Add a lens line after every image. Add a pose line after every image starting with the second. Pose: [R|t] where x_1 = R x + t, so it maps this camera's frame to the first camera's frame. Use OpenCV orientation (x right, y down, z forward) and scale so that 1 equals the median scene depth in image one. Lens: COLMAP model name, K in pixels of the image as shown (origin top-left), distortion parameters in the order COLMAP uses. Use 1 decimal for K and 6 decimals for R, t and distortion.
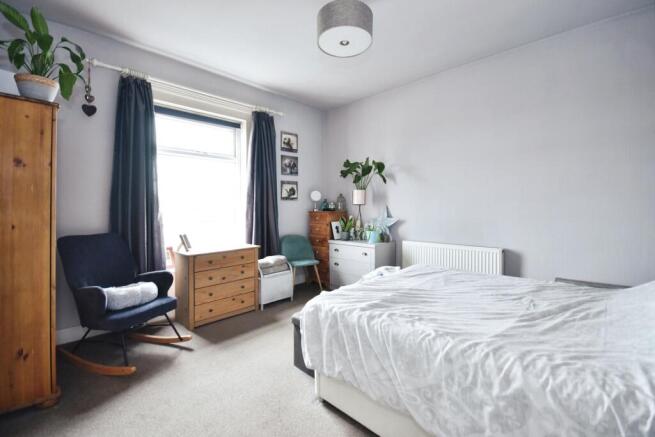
lens RADIAL K [[290.6, 0, 330.1], [0, 290.6, 207.7], [0, 0, 1]] dist [-0.002794, -0.000799]
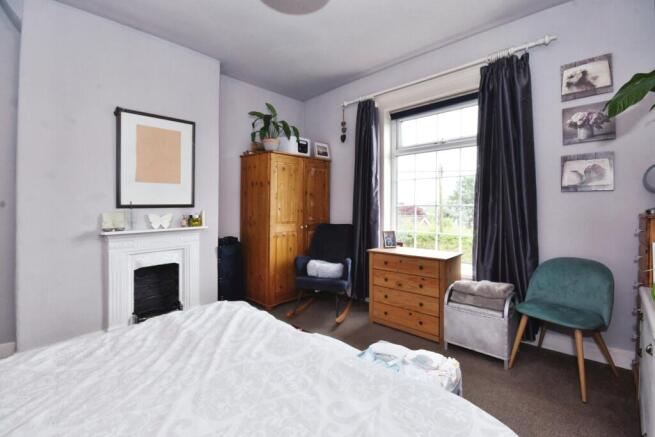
lens RADIAL K [[290.6, 0, 330.1], [0, 290.6, 207.7], [0, 0, 1]] dist [-0.002794, -0.000799]
pose [[0.014005, -0.000982, -0.999901, 0.372634], [-0.004419, 0.999990, -0.001044, 0.006319], [0.999892, 0.004433, 0.014001, 0.554220]]
